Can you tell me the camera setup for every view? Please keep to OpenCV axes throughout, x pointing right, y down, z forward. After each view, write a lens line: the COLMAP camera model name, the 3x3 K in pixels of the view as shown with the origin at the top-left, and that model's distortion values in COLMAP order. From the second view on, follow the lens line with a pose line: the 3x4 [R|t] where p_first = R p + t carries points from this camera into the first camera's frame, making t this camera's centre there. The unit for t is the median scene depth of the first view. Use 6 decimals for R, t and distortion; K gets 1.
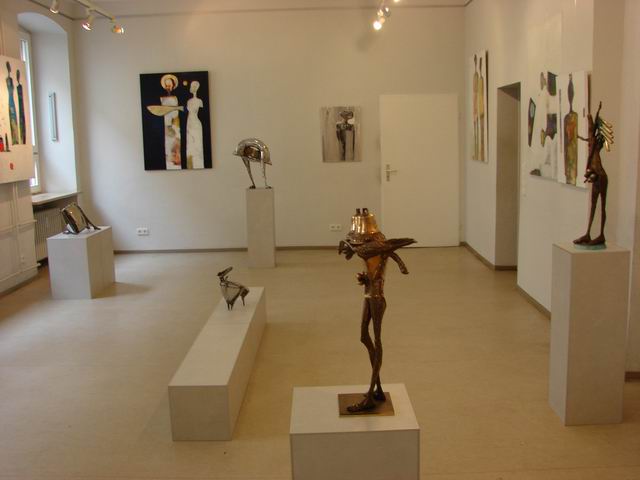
lens RADIAL K [[691.6, 0, 320.1], [0, 691.6, 244.2], [0, 0, 1]] dist [-0.219439, 0.282855]
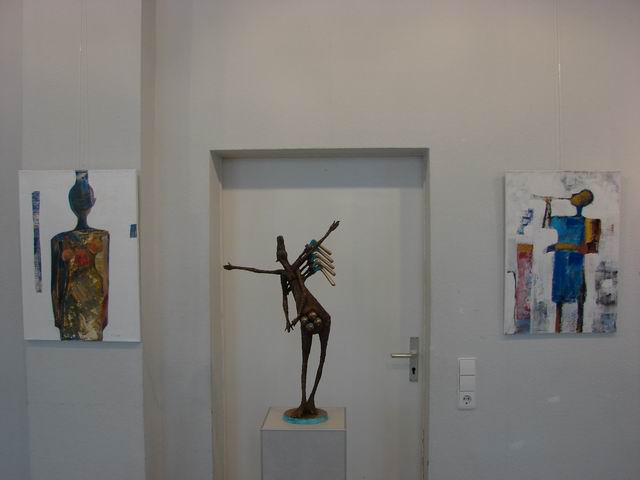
lens RADIAL K [[691.6, 0, 320.1], [0, 691.6, 244.2], [0, 0, 1]] dist [-0.219439, 0.282855]
pose [[0.013353, 0.004076, 0.999903, -0.131418], [0.161545, 0.986846, -0.006180, -0.068099], [-0.986775, 0.161611, 0.012518, 0.370152]]
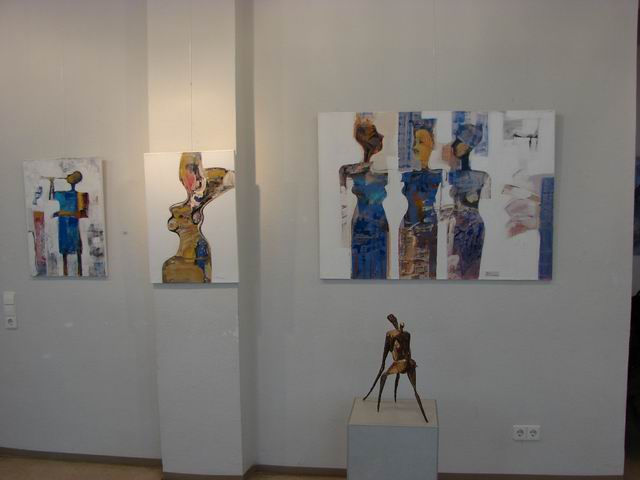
lens RADIAL K [[691.6, 0, 320.1], [0, 691.6, 244.2], [0, 0, 1]] dist [-0.219439, 0.282855]
pose [[0.120467, -0.049303, 0.991492, -0.228301], [0.166474, 0.985626, 0.028784, -0.014019], [-0.978659, 0.161590, 0.126943, 0.037028]]
